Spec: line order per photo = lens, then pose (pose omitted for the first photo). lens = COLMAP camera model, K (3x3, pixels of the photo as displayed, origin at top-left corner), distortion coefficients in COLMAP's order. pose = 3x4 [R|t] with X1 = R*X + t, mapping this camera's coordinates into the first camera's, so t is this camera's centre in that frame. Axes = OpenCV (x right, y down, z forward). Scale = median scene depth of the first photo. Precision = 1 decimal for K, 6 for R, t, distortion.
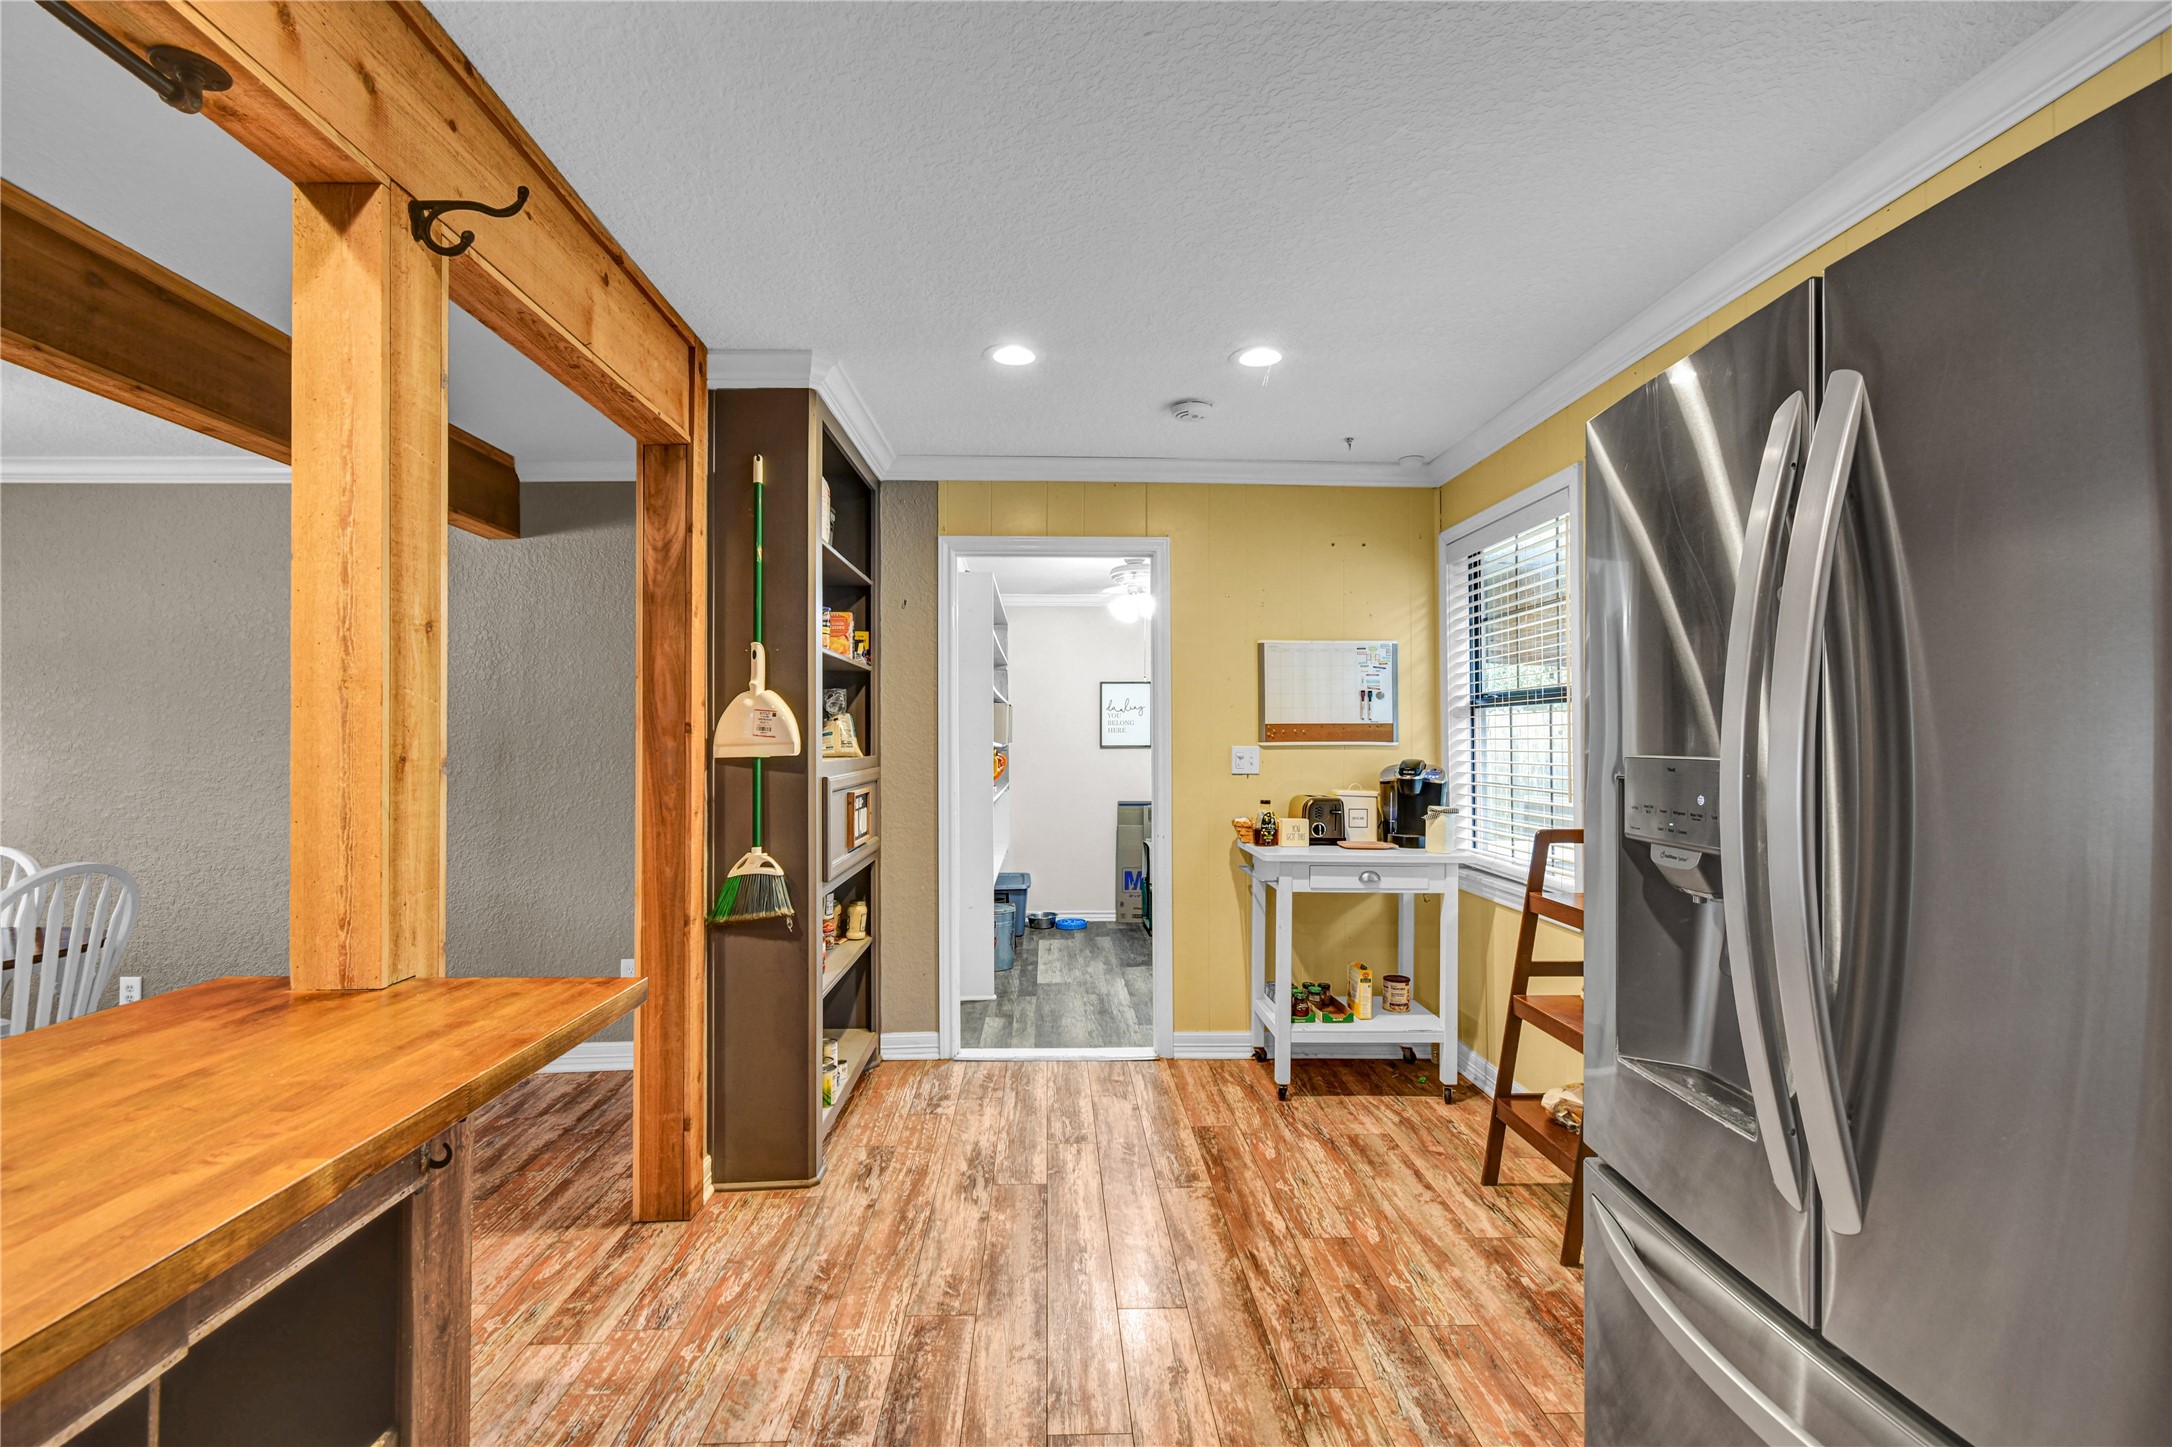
lens RADIAL K [[960.6, 0, 1071.7], [0, 960.6, 729.0], [0, 0, 1]] dist [0.007291, -0.004005]
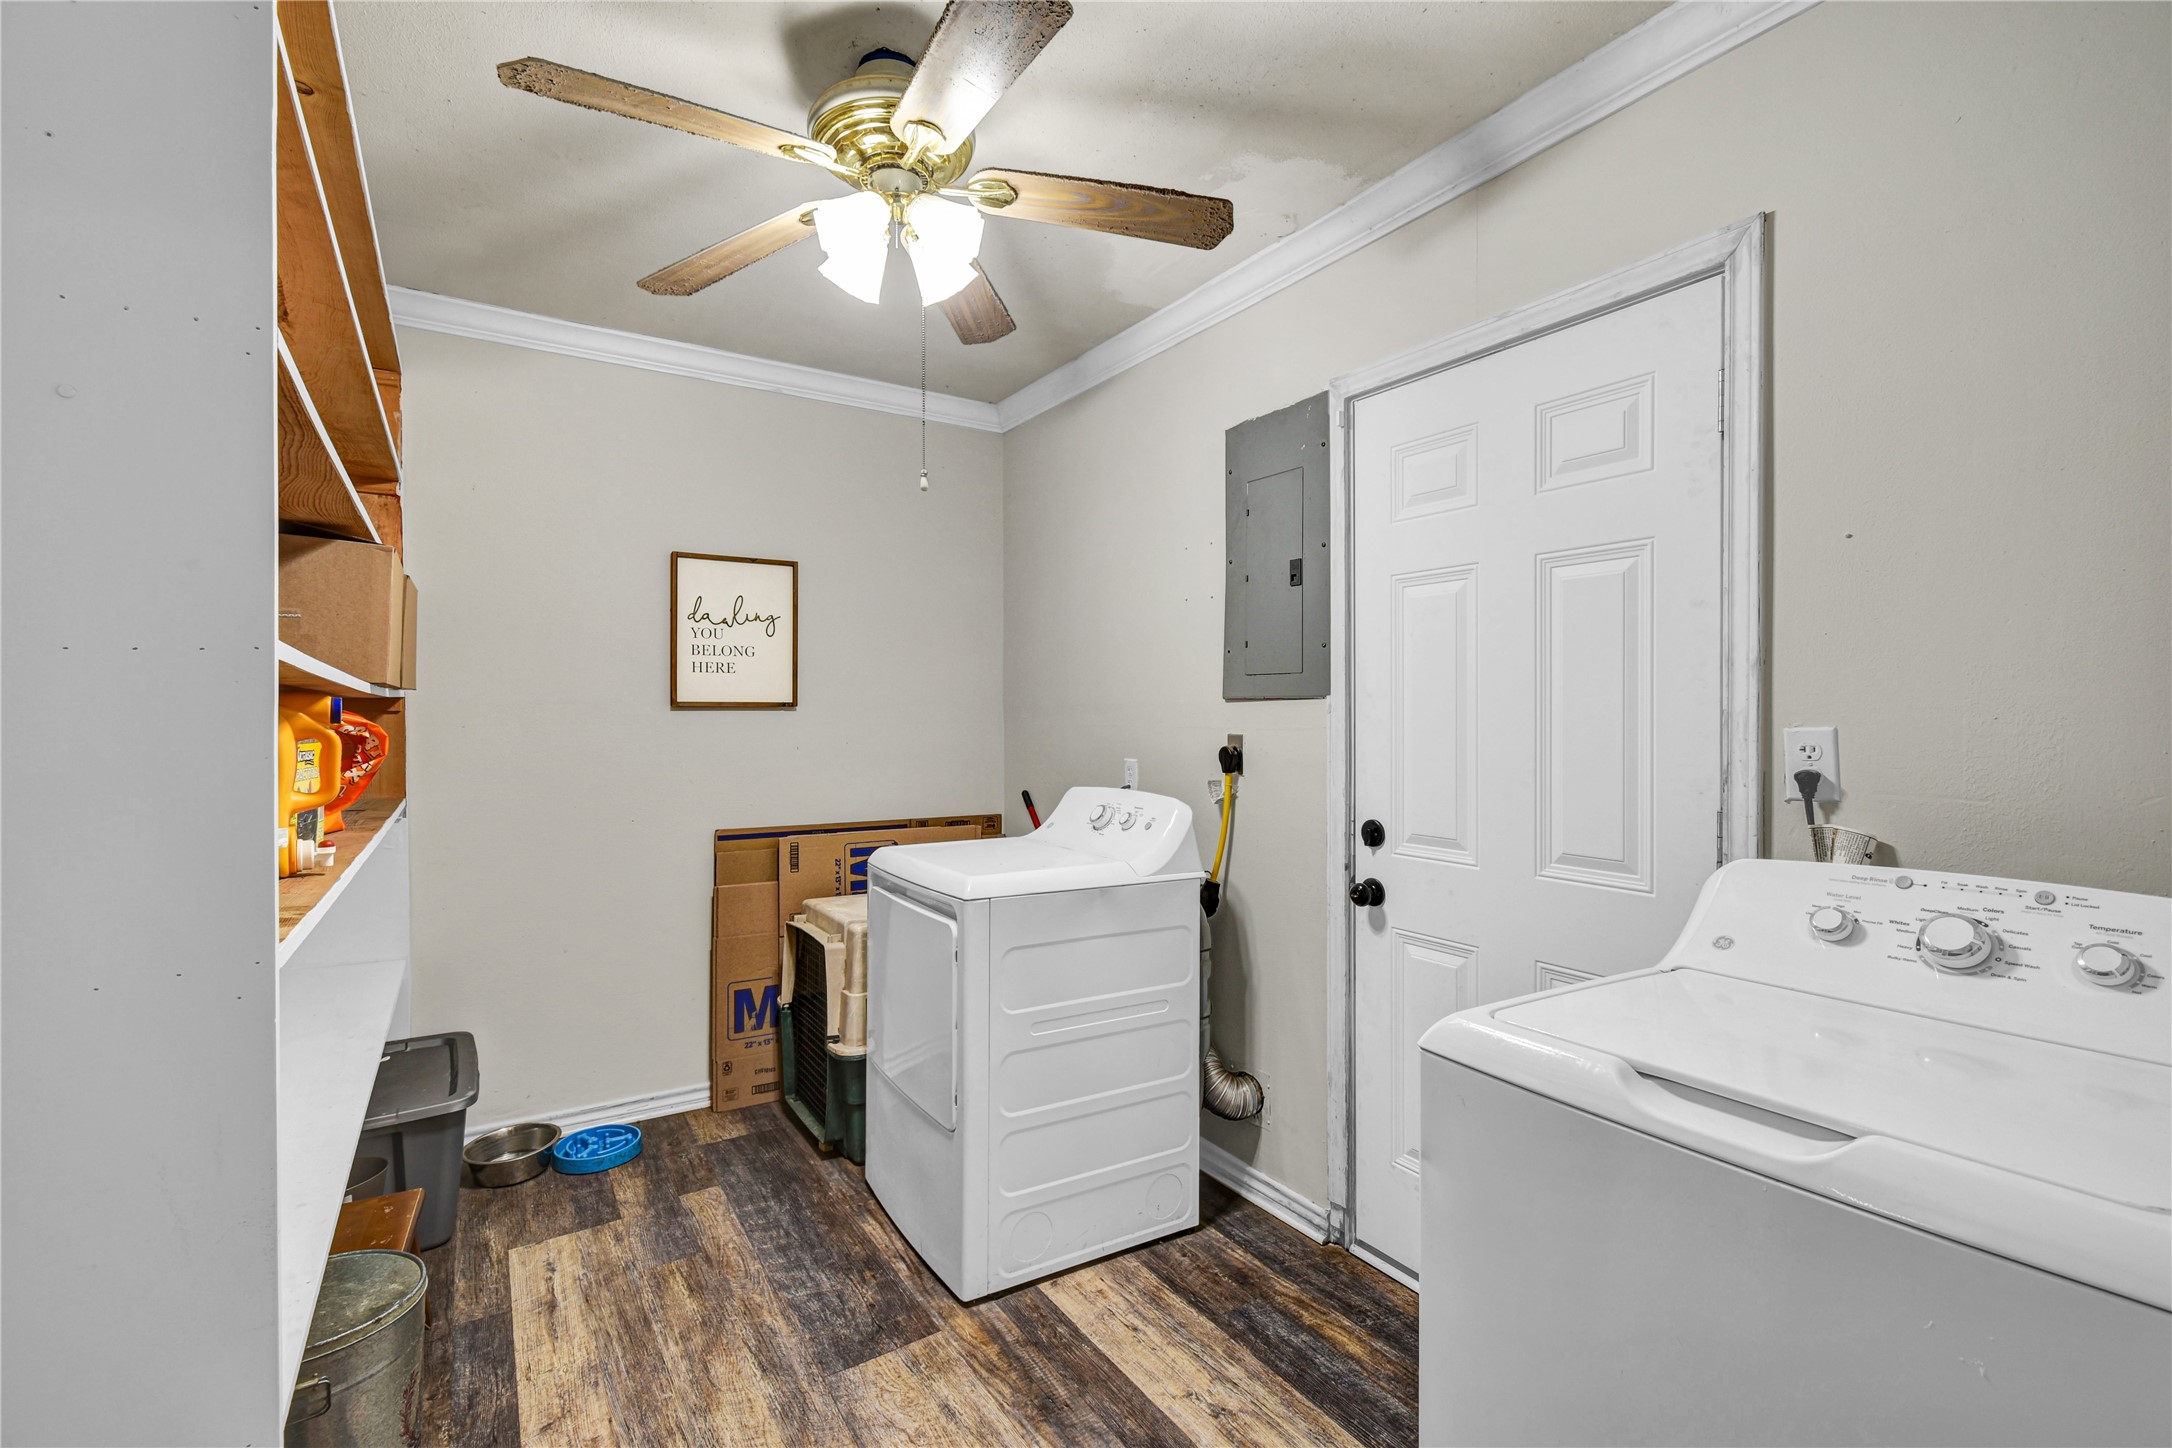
lens RADIAL K [[960.6, 0, 1083.2], [0, 960.6, 727.9], [0, 0, 1]] dist [0.007291, -0.004005]
pose [[0.861883, 0.002160, 0.507102, -0.063210], [-0.006513, 0.999956, 0.006810, 0.053127], [-0.507065, -0.009173, 0.861859, 1.168111]]
